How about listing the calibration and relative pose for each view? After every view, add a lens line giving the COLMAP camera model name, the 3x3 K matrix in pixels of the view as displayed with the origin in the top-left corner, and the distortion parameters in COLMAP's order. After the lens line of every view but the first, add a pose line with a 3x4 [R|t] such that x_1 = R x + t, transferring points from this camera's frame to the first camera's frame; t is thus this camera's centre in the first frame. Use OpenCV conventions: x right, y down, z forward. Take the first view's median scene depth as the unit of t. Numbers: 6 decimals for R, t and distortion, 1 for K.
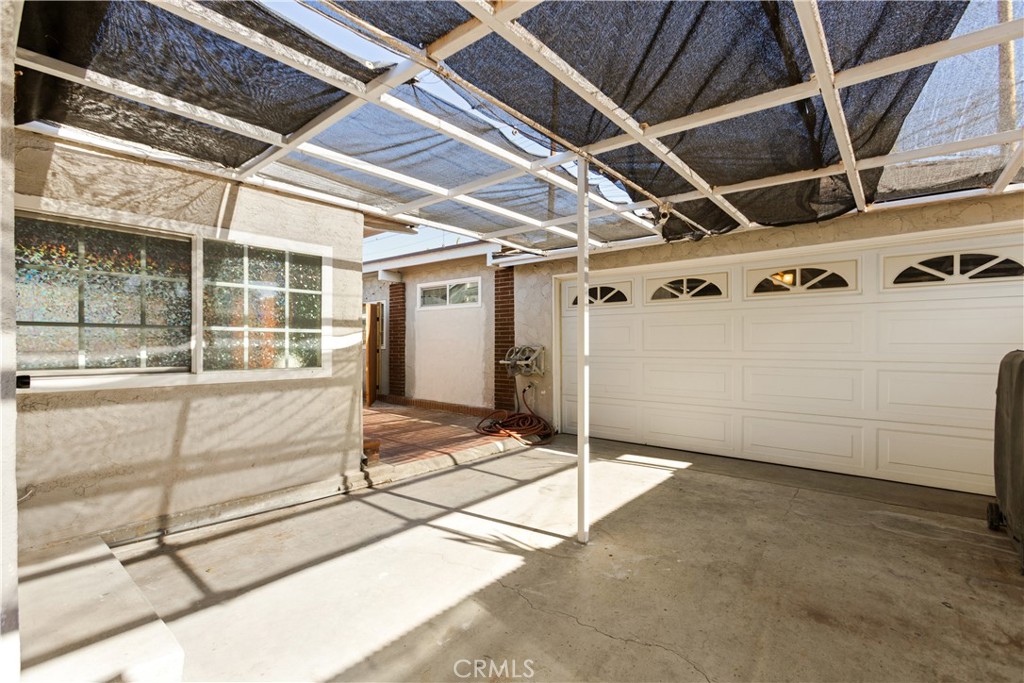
lens RADIAL K [[462.1, 0, 511.5], [0, 462.1, 342.5], [0, 0, 1]] dist [0.001522, 0.000185]
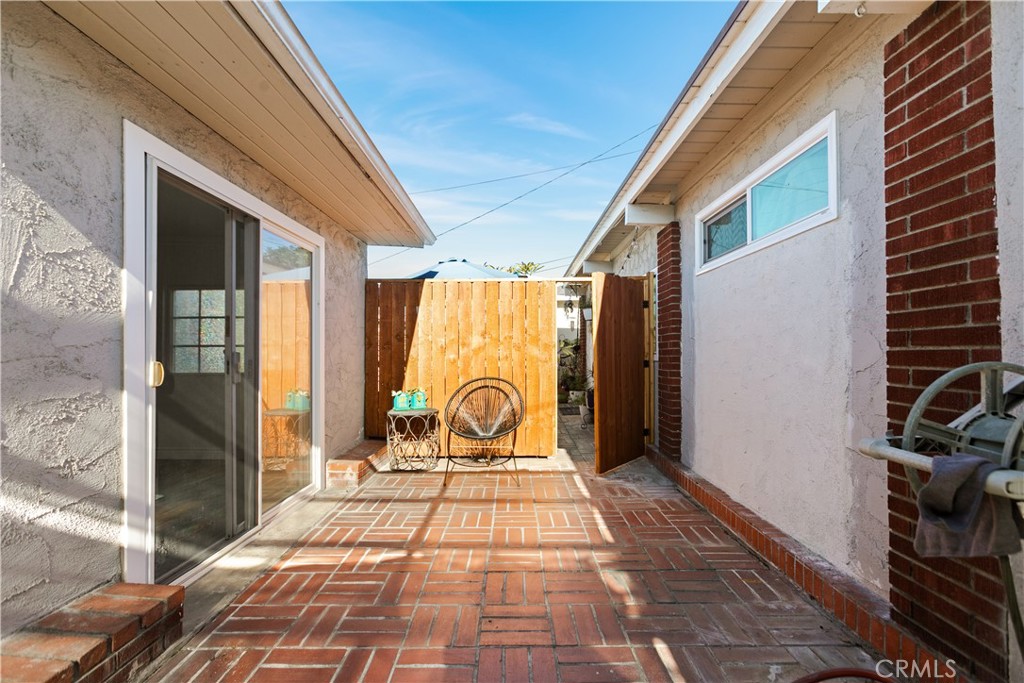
lens RADIAL K [[462.1, 0, 512.3], [0, 462.1, 345.1], [0, 0, 1]] dist [0.001522, 0.000185]
pose [[0.645647, -0.012039, -0.763541, 0.020925], [0.001584, 0.999895, -0.014427, 0.004990], [0.763634, 0.008105, 0.645598, 0.669578]]
